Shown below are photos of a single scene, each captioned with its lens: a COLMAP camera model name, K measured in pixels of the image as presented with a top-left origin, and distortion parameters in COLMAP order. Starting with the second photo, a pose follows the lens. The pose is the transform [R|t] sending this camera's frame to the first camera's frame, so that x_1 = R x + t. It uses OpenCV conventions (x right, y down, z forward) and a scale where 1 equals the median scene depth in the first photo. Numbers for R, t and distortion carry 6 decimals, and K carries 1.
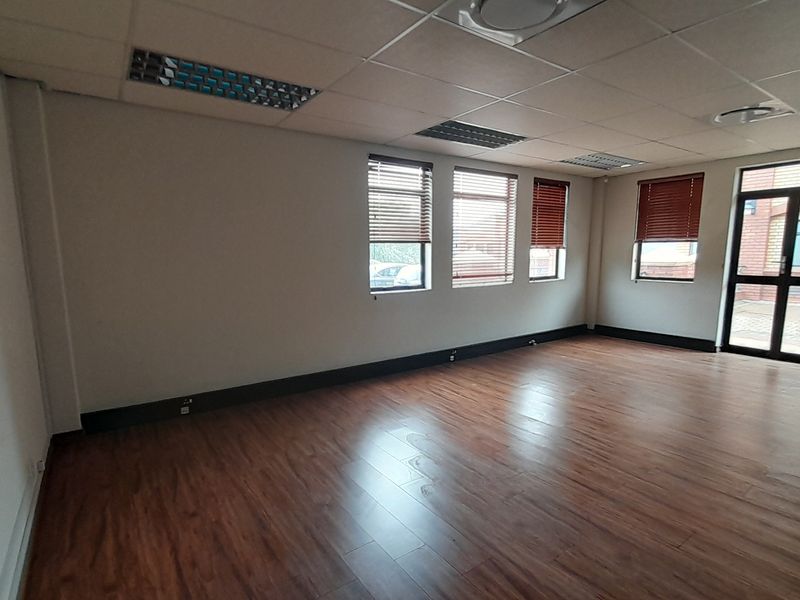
lens RADIAL K [[428.9, 0, 403.9], [0, 428.9, 315.9], [0, 0, 1]] dist [0.022875, -0.014945]
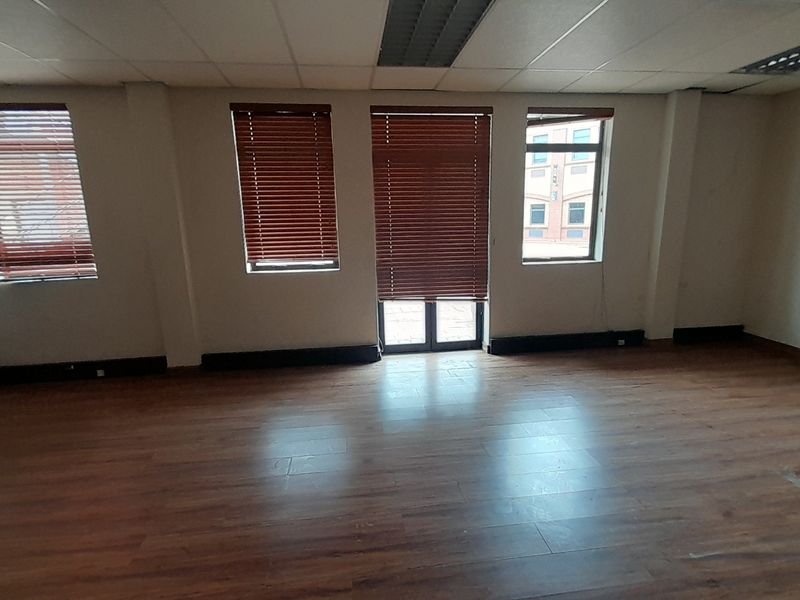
lens RADIAL K [[428.9, 0, 399.0], [0, 428.9, 305.7], [0, 0, 1]] dist [0.022875, -0.014945]
pose [[0.898034, 0.086824, -0.431274, 0.277482], [-0.062840, 0.995595, 0.069583, -0.031050], [0.435415, -0.035387, 0.899534, 0.181138]]
